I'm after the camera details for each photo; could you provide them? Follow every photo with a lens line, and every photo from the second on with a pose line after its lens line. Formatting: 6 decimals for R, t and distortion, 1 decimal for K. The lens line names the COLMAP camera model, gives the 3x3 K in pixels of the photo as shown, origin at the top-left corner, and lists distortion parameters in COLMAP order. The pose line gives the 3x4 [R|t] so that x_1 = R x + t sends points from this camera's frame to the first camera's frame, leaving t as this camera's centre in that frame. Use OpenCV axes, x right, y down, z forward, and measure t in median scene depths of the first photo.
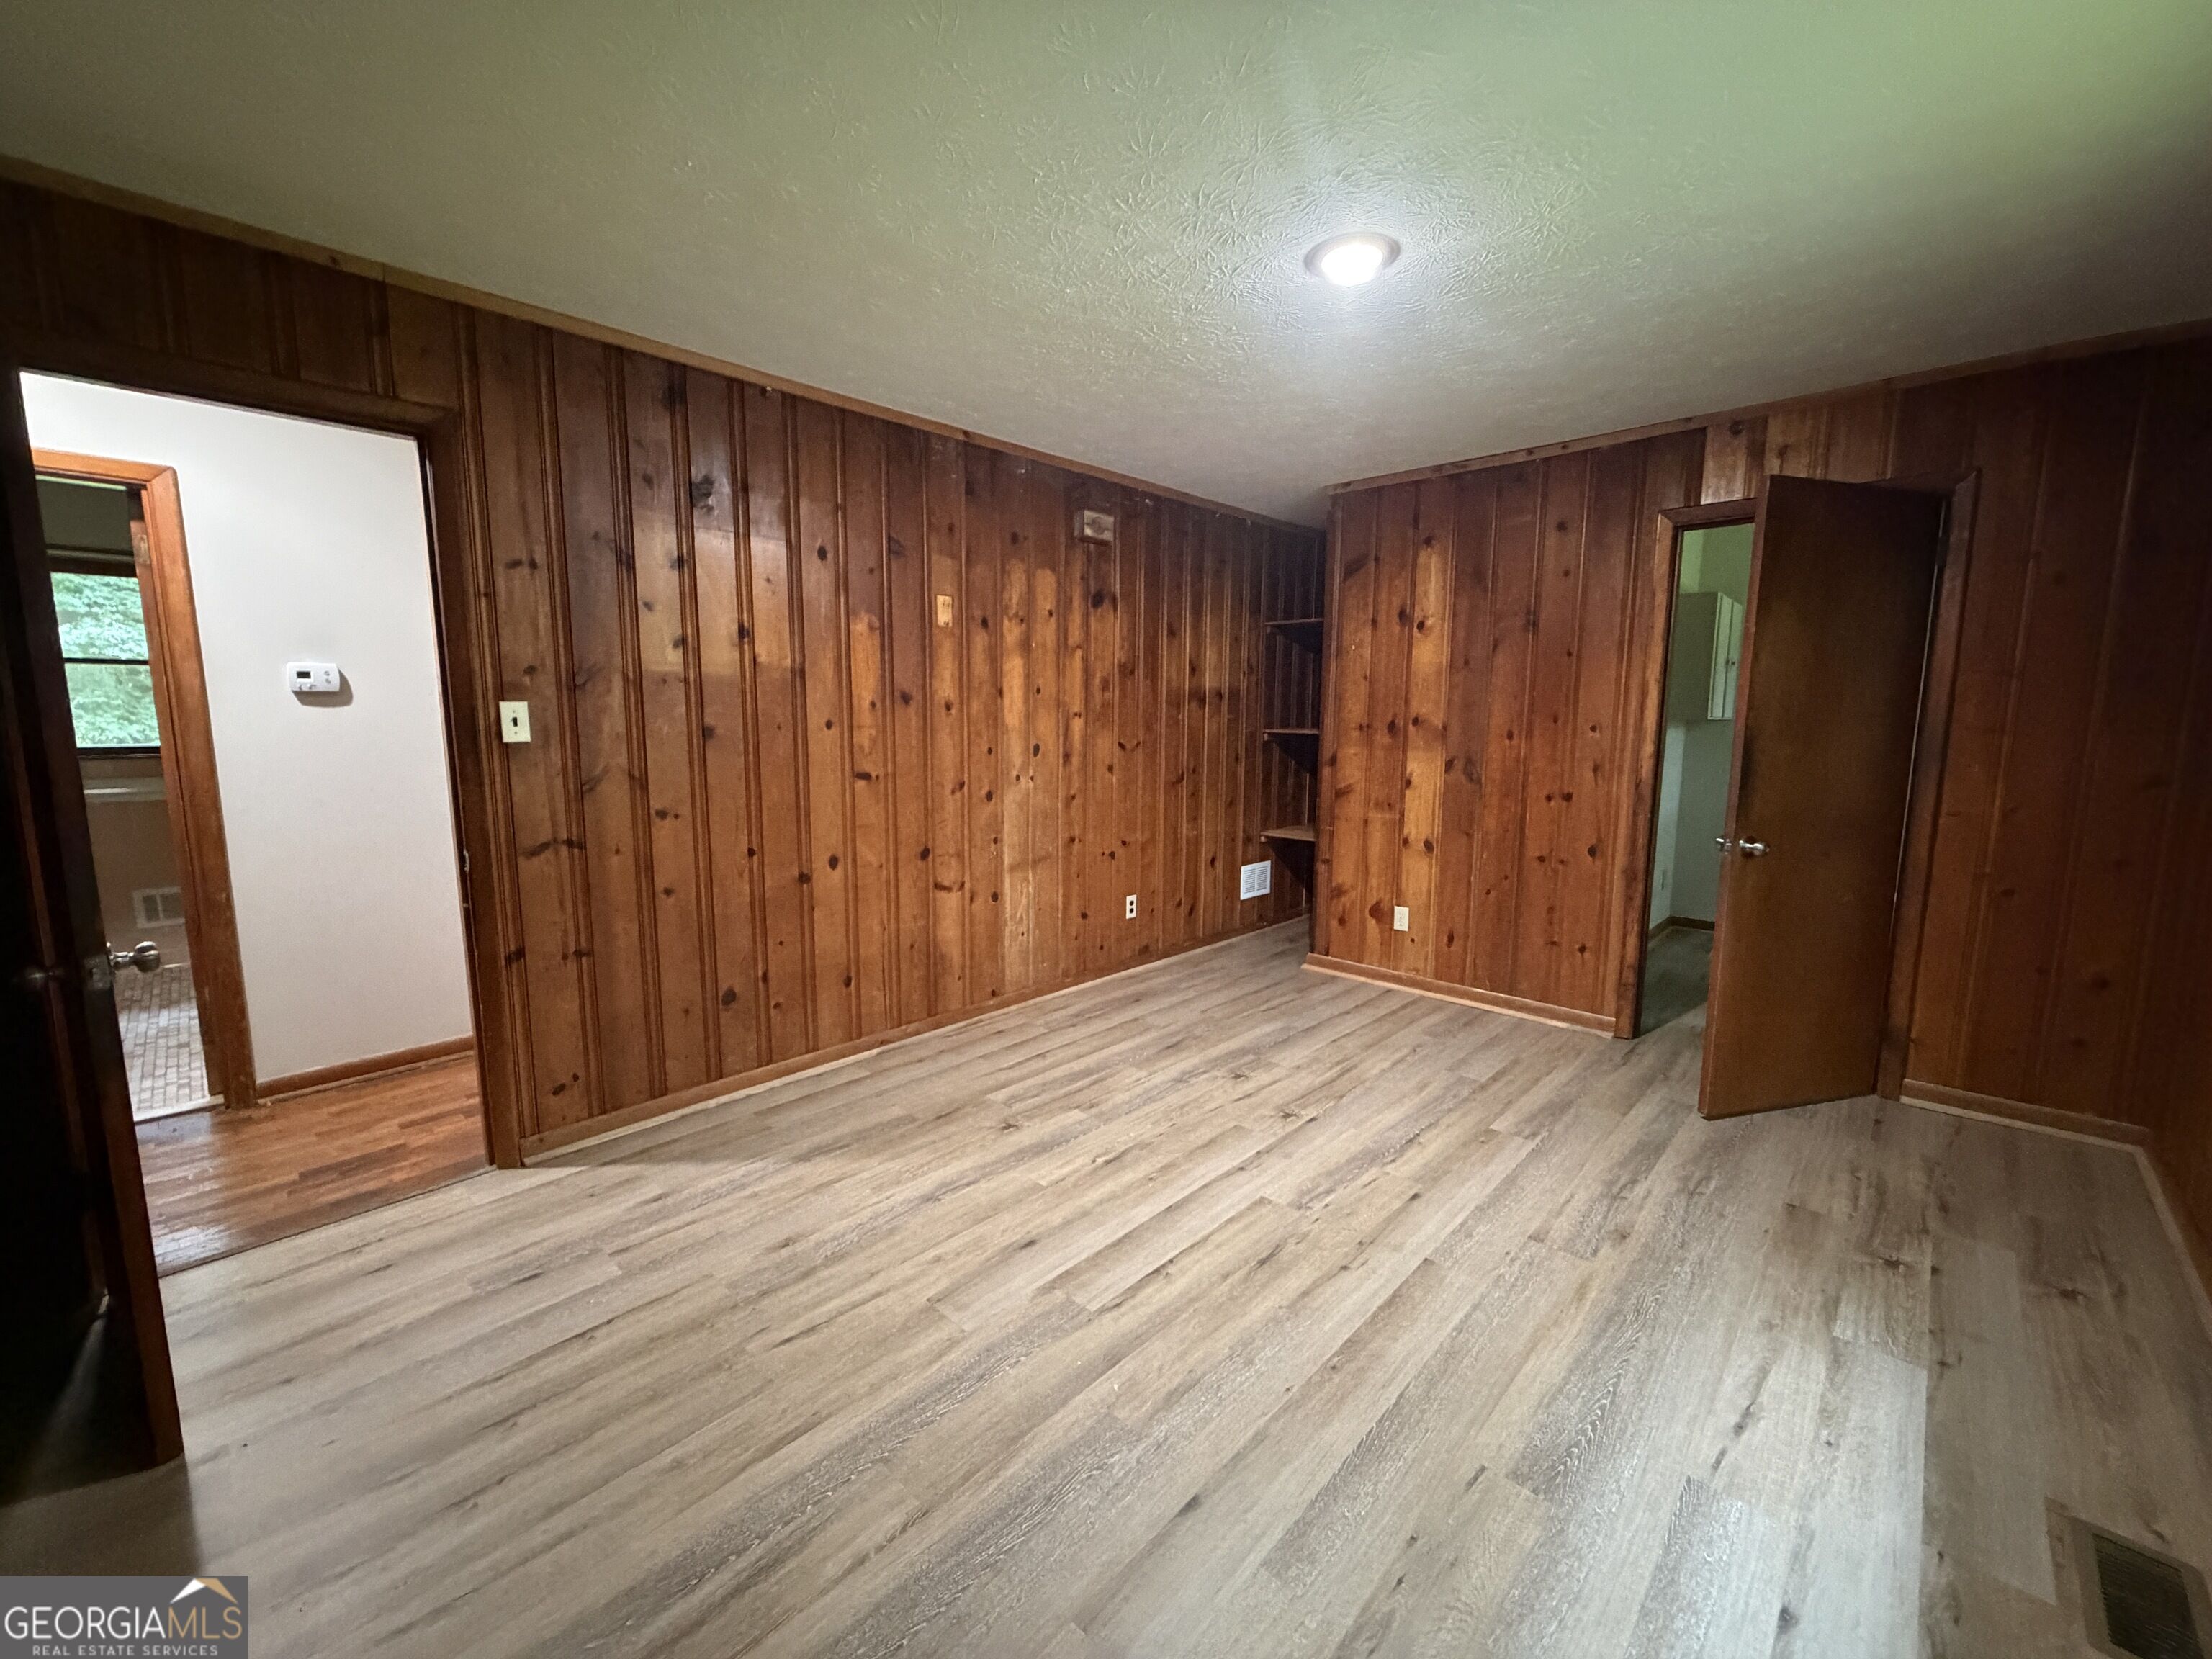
lens RADIAL K [[883.7, 0, 1098.5], [0, 883.7, 828.6], [0, 0, 1]] dist [-0.002306, -0.000019]
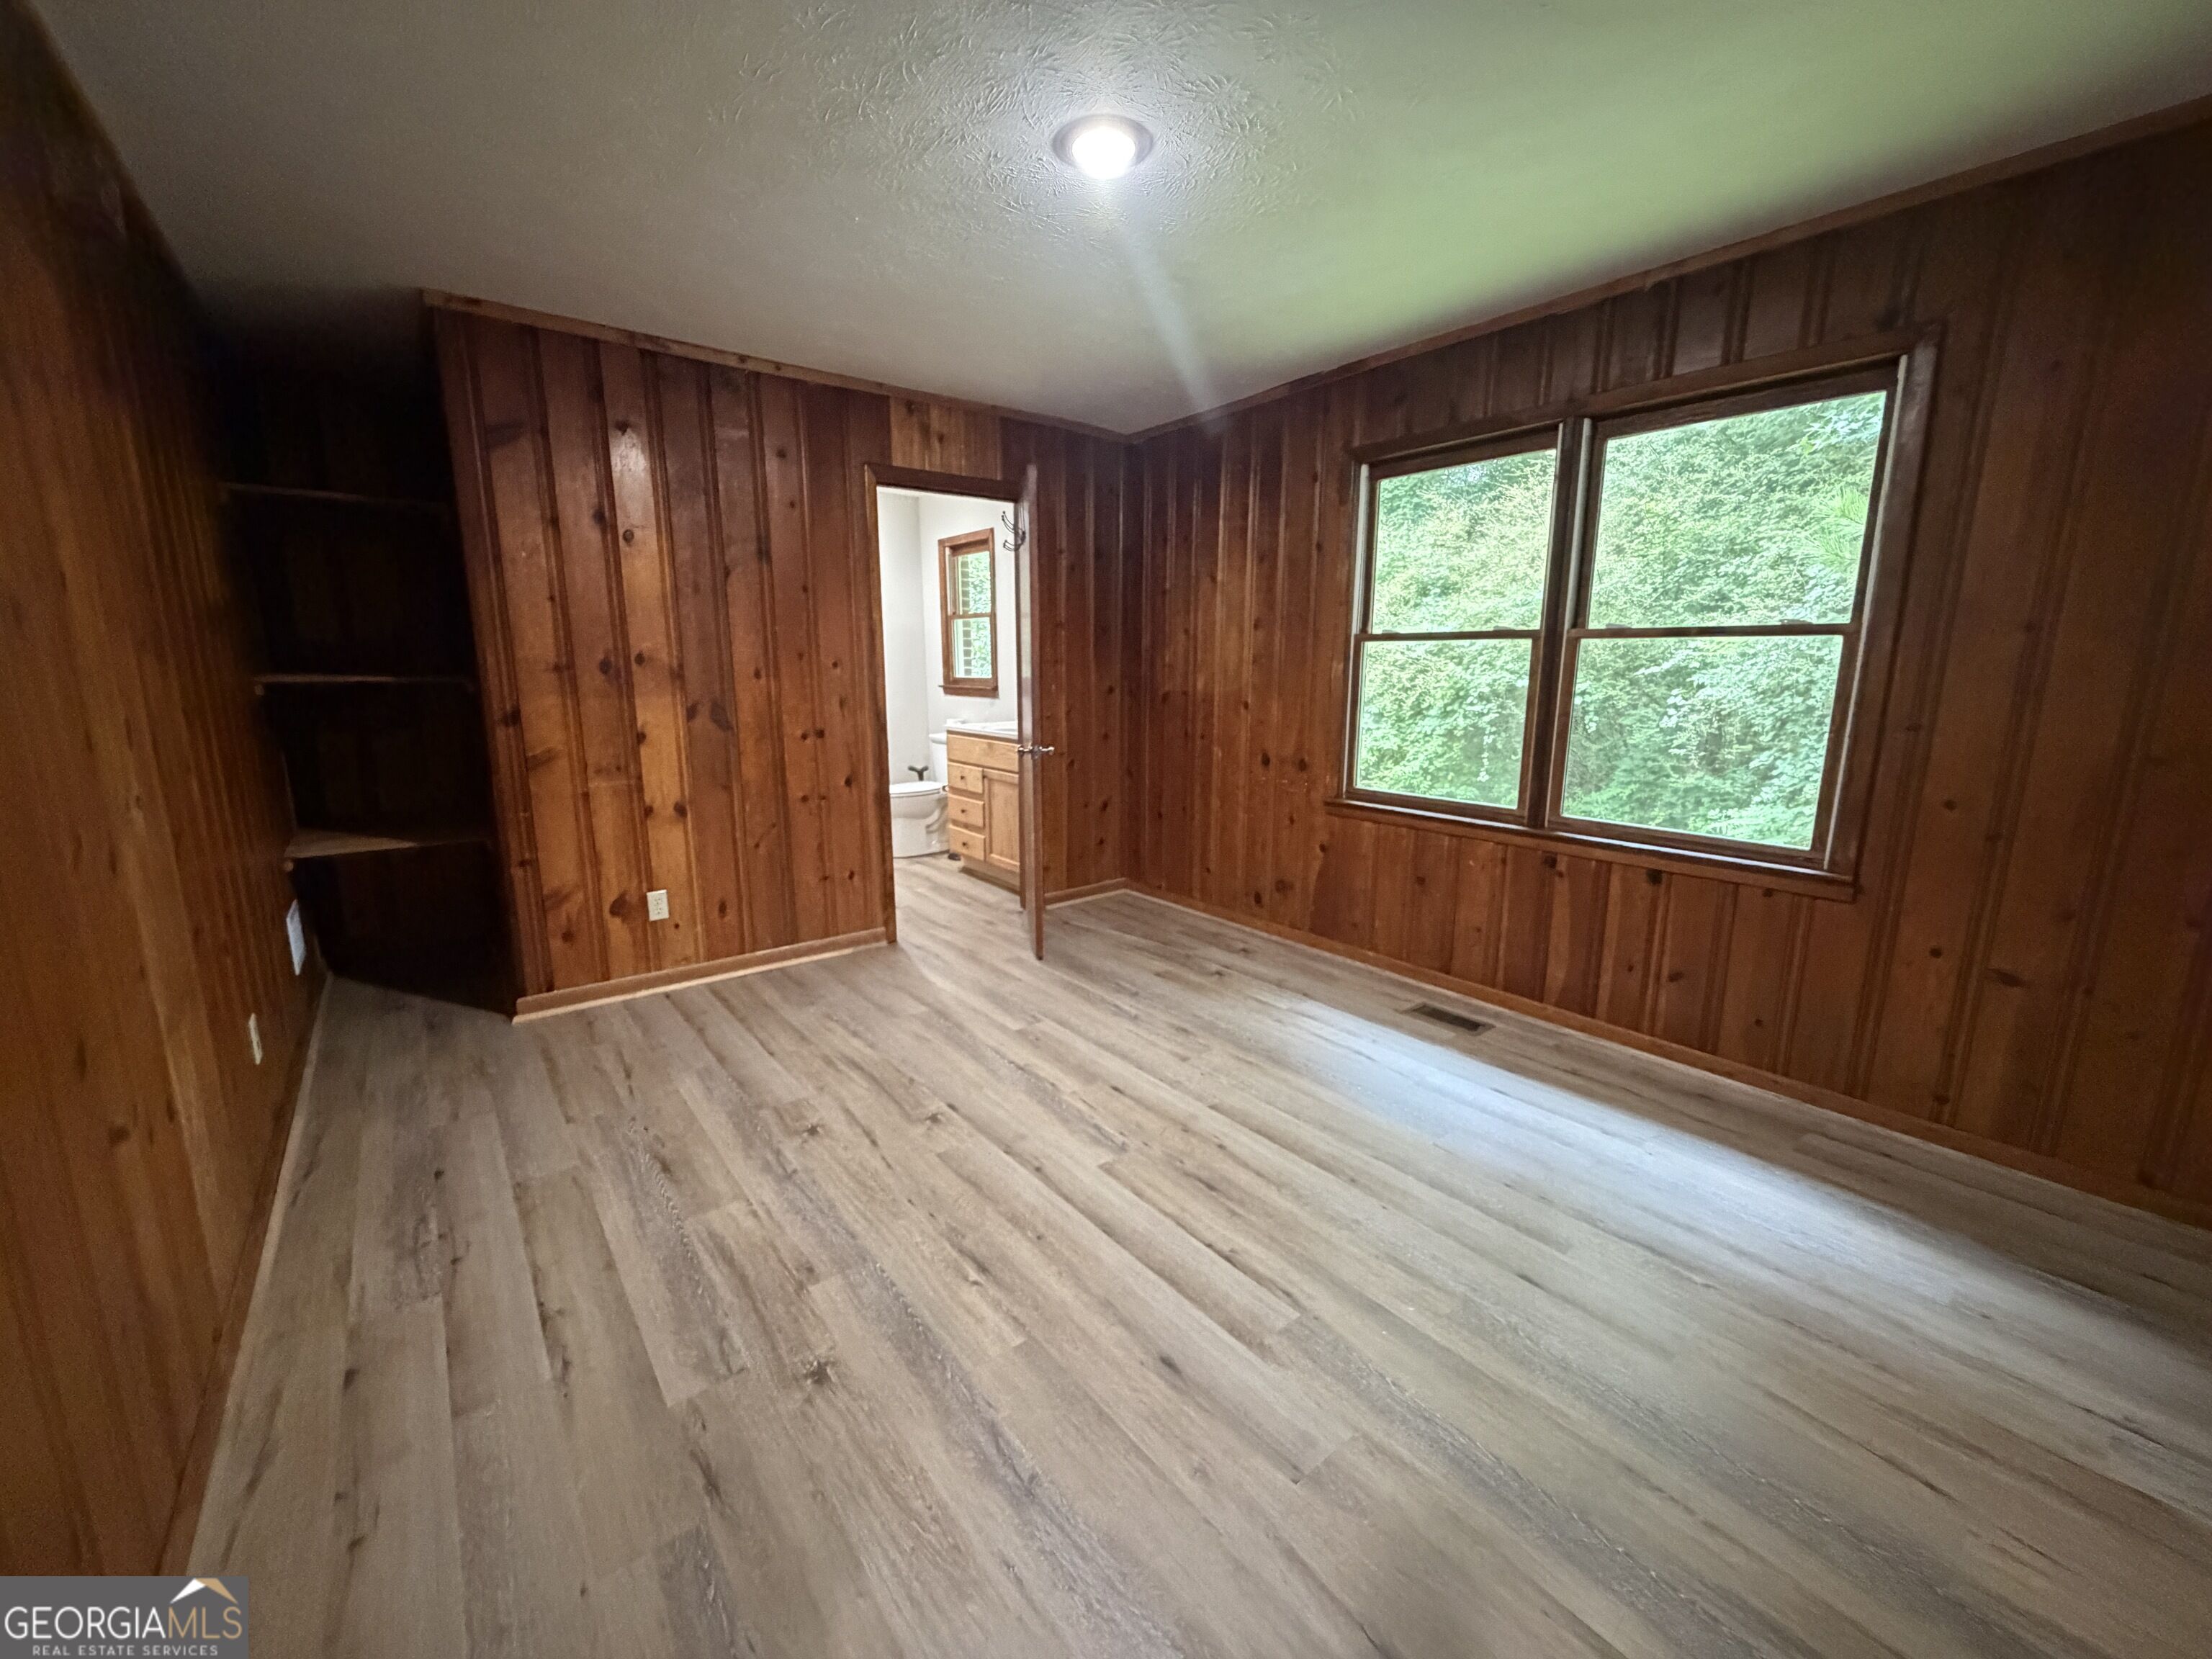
lens RADIAL K [[883.7, 0, 1100.8], [0, 883.7, 830.0], [0, 0, 1]] dist [-0.002306, -0.000019]
pose [[0.137523, -0.189596, 0.972183, -0.445080], [0.130124, 0.976461, 0.172023, -0.061917], [-0.981914, 0.102848, 0.158957, 0.552124]]
